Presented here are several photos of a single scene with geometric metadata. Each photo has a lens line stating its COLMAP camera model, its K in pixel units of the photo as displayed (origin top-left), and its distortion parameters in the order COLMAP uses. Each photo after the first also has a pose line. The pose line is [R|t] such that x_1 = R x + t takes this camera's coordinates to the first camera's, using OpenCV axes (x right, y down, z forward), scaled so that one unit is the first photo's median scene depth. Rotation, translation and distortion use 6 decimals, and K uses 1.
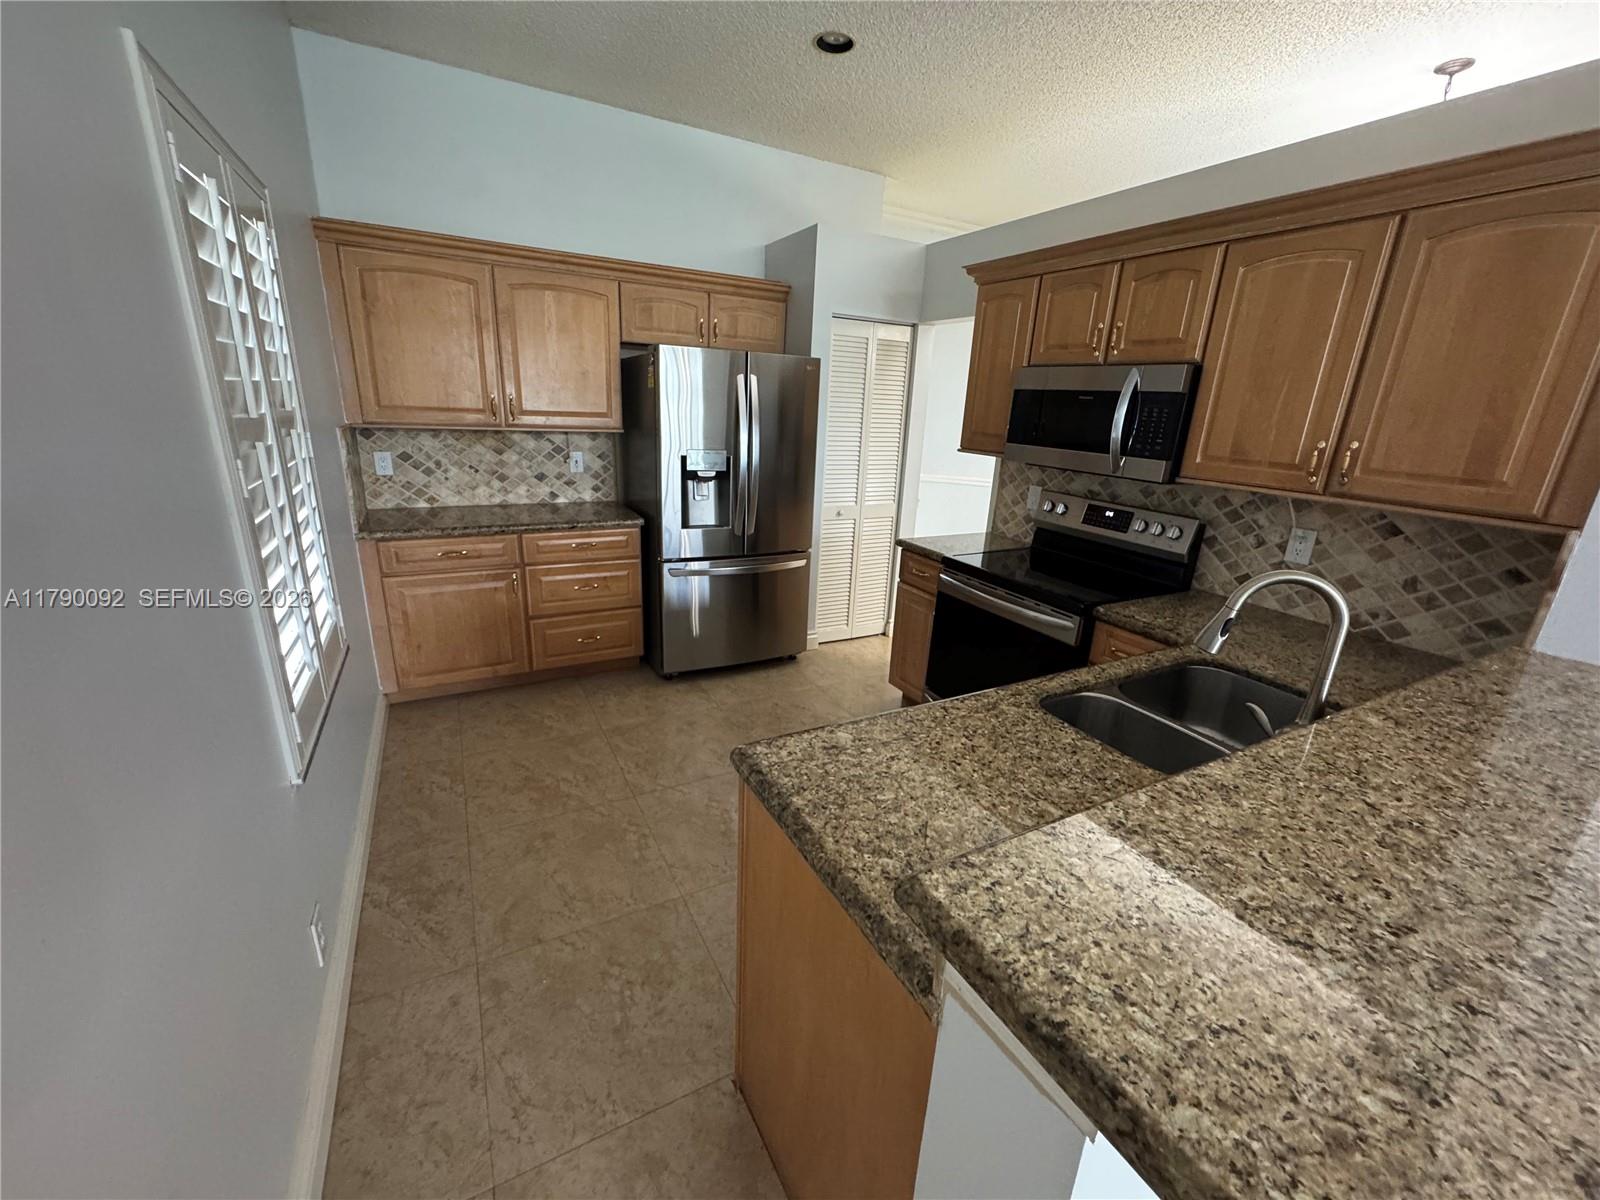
lens RADIAL K [[640.5, 0, 800.0], [0, 640.5, 601.0], [0, 0, 1]] dist [-0.001153, -0.000120]
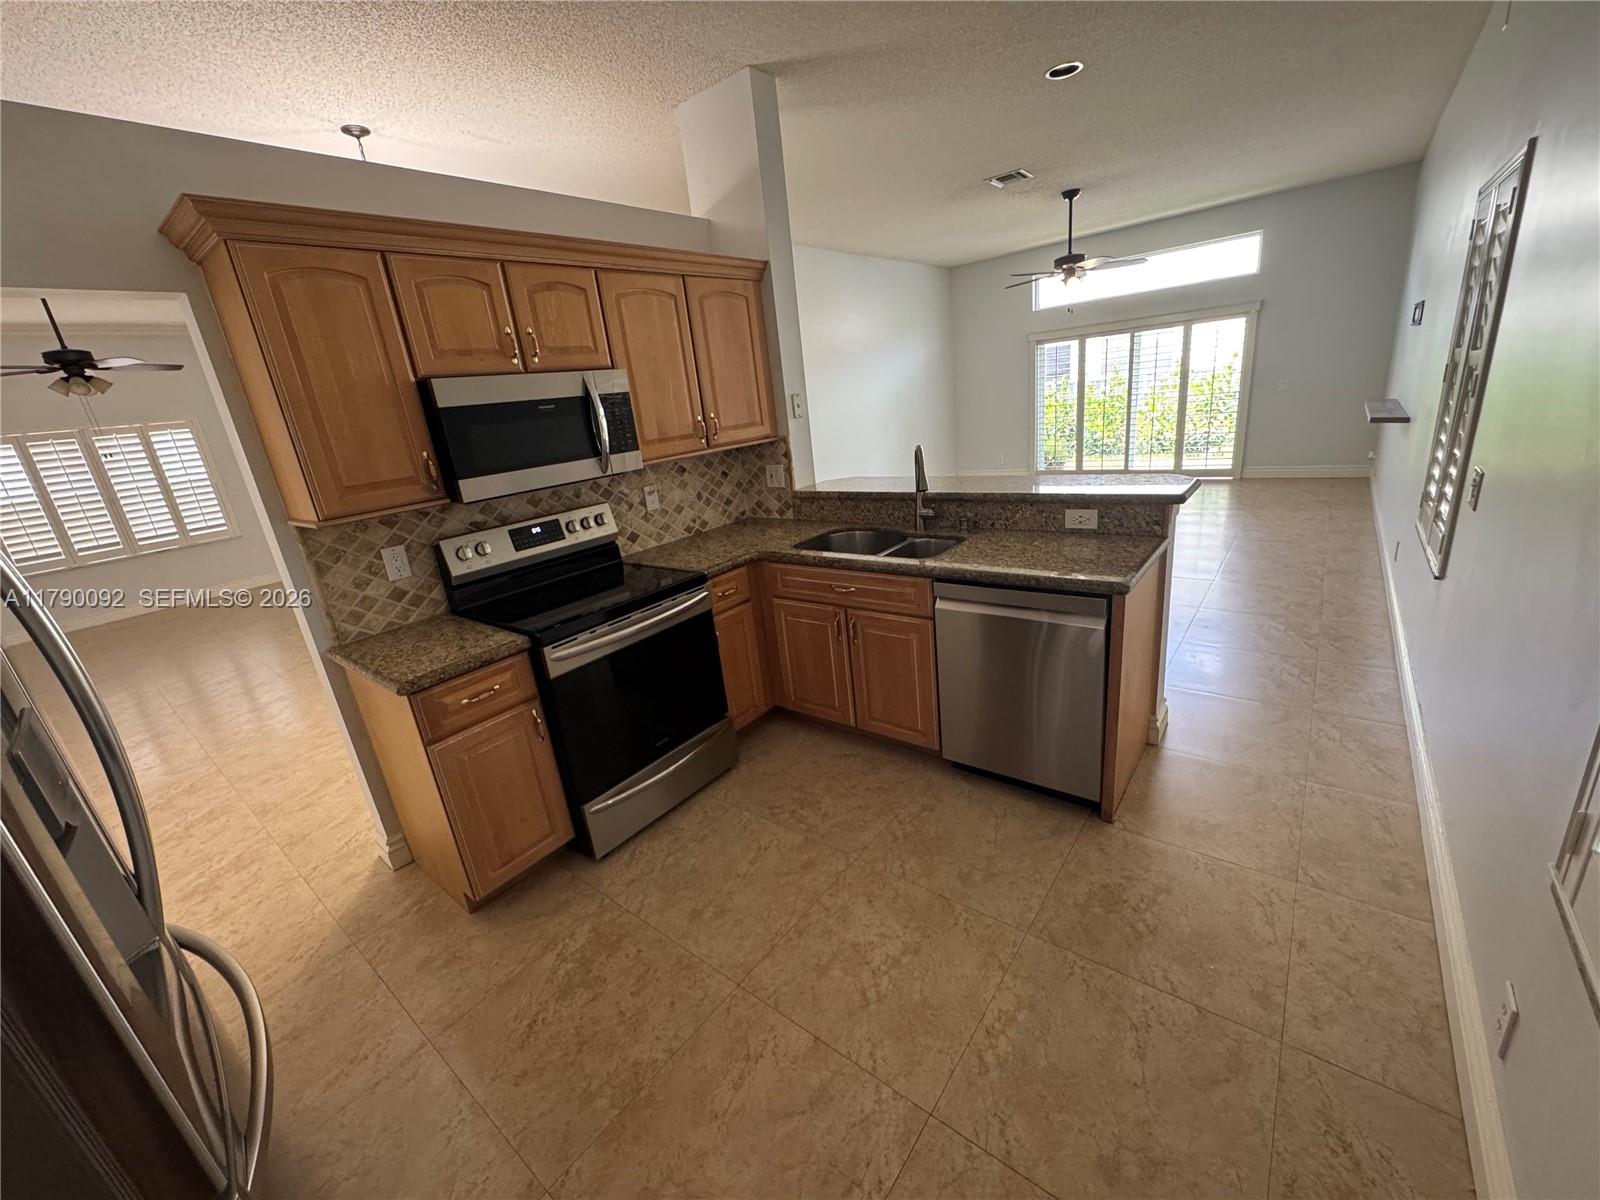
lens RADIAL K [[640.5, 0, 798.8], [0, 640.5, 600.7], [0, 0, 1]] dist [-0.001153, -0.000120]
pose [[-0.394038, -0.288031, 0.872795, -0.623665], [0.362069, 0.824188, 0.435453, -0.379281], [-0.844772, 0.487598, -0.220475, 1.094523]]
